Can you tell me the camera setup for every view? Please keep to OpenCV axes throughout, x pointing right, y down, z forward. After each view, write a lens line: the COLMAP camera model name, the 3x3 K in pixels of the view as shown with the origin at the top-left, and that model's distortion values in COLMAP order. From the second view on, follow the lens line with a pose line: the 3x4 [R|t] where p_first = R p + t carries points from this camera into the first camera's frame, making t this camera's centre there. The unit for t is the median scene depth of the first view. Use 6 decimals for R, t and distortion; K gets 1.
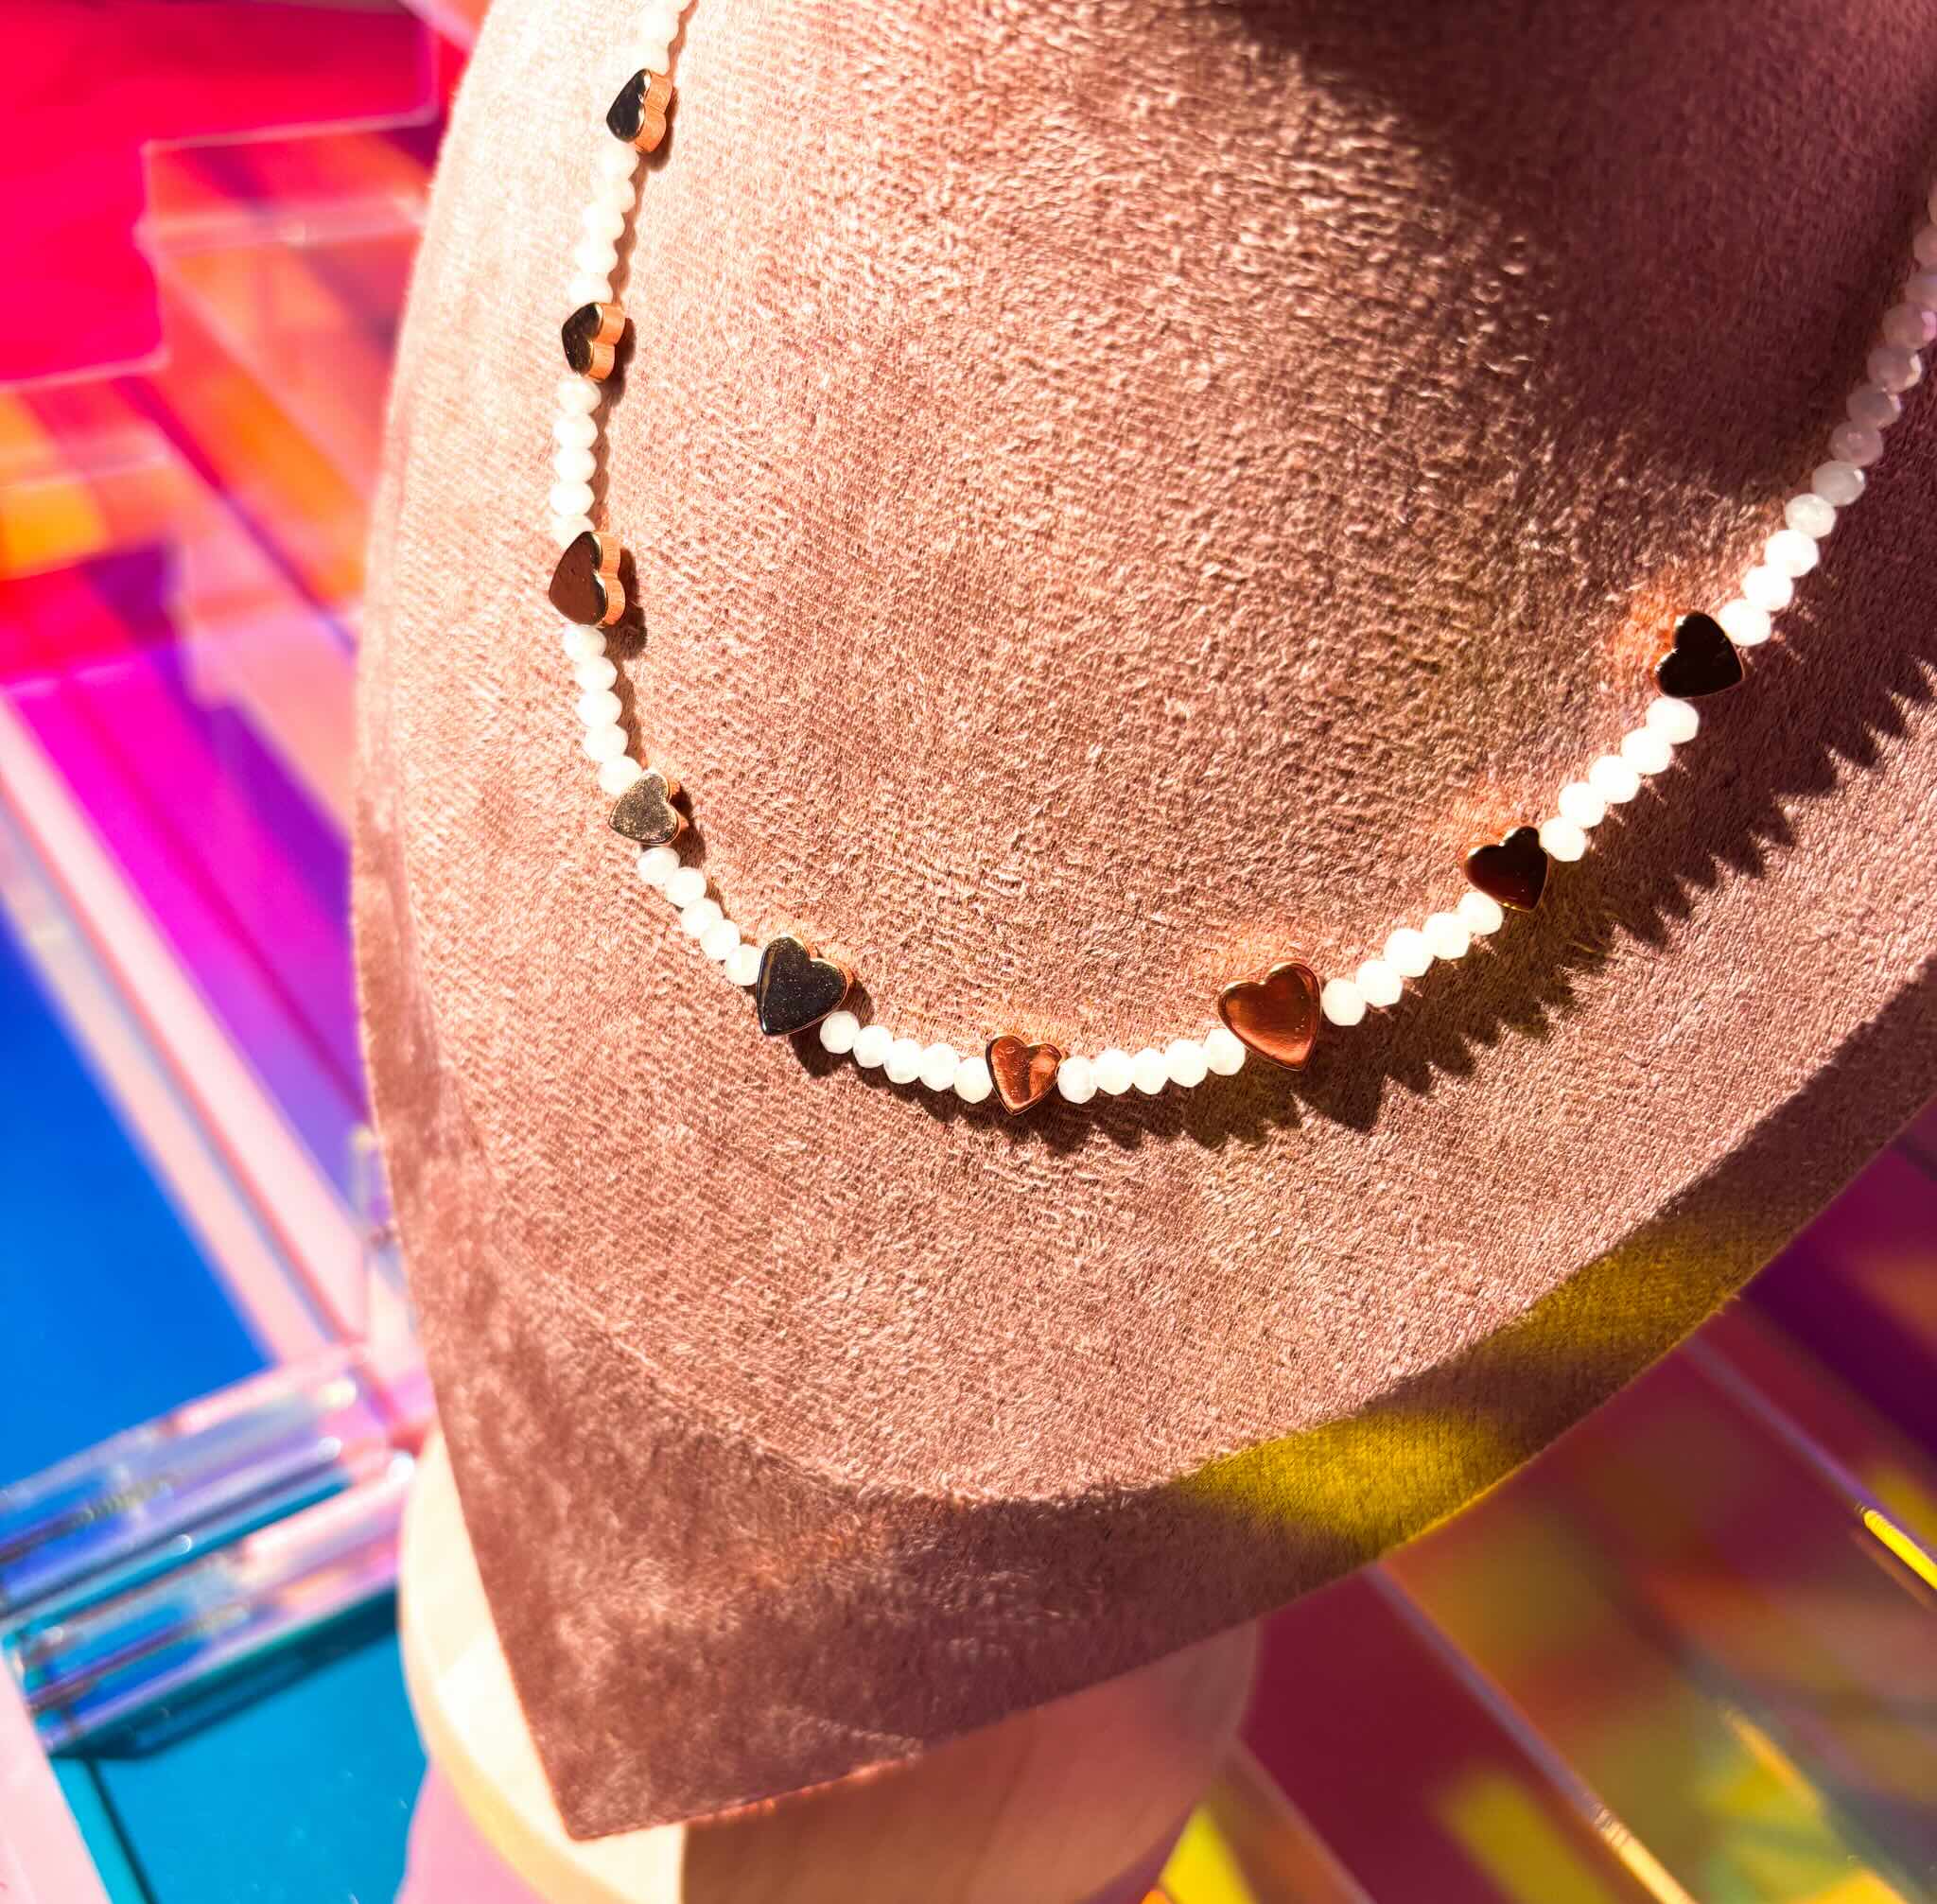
lens RADIAL K [[2112.7, 0, 940.5], [0, 2112.7, 964.4], [0, 0, 1]] dist [-0.052604, 0.000000]
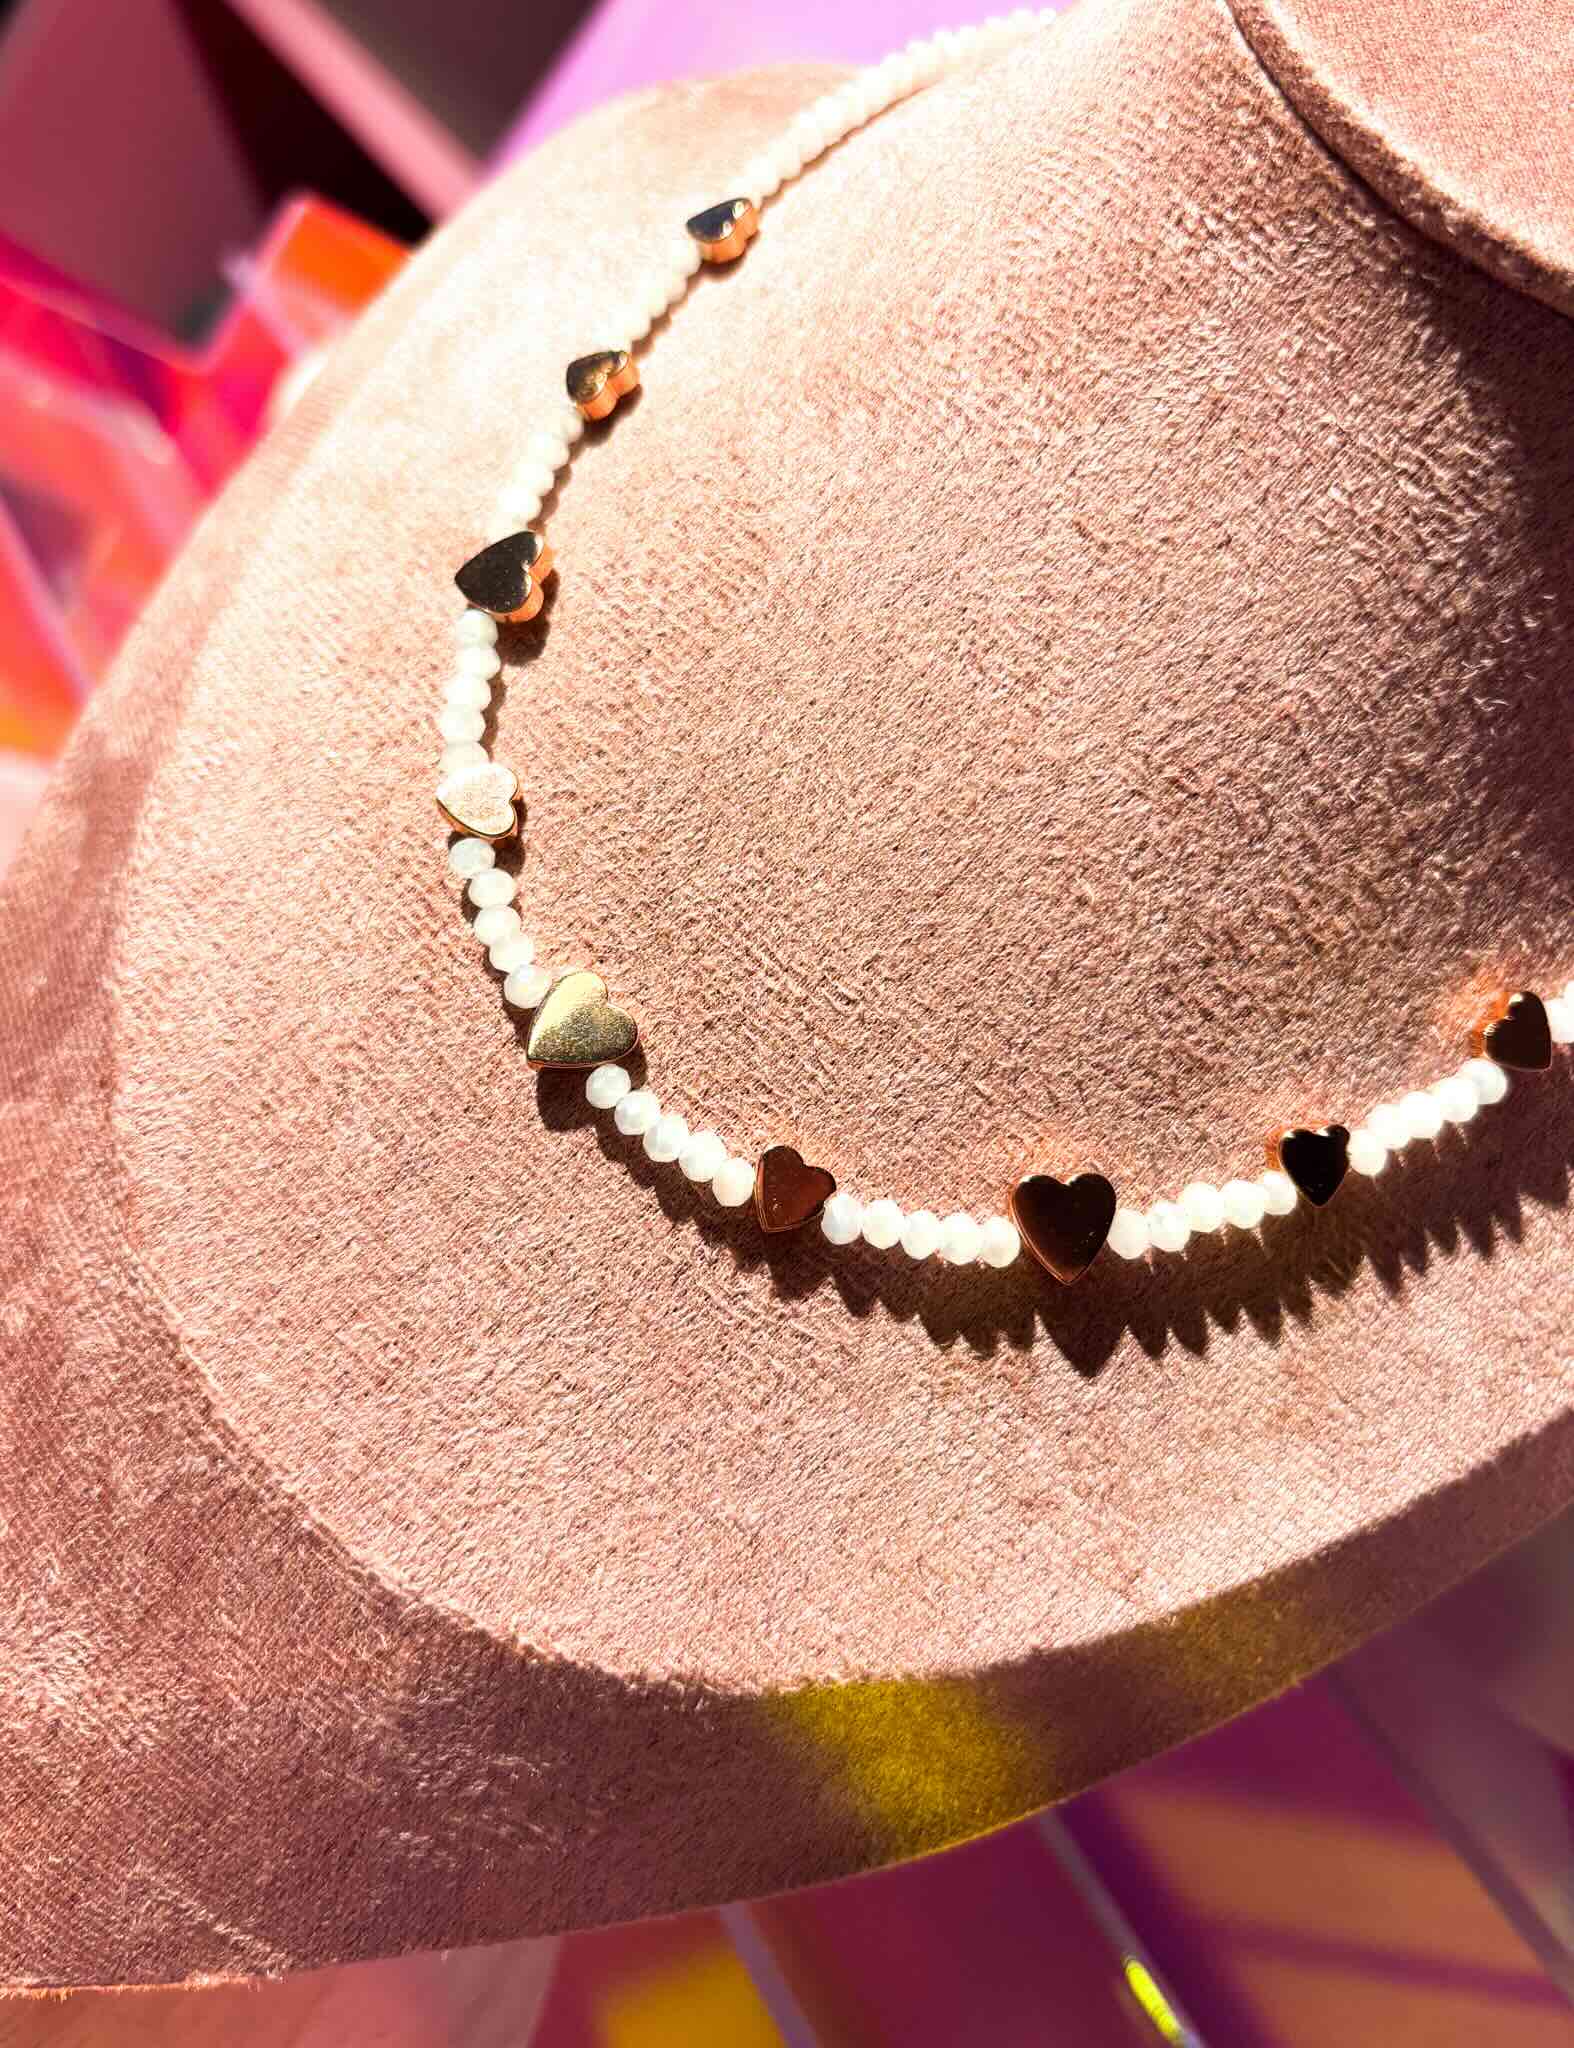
lens RADIAL K [[1799.0, 0, 765.6], [0, 1799.0, 950.5], [0, 0, 1]] dist [-0.089070, 0.093840]
pose [[0.887214, 0.398968, 0.231681, -0.213448], [-0.317925, 0.892610, -0.319643, 0.230561], [-0.334328, 0.209934, 0.918778, 0.273714]]
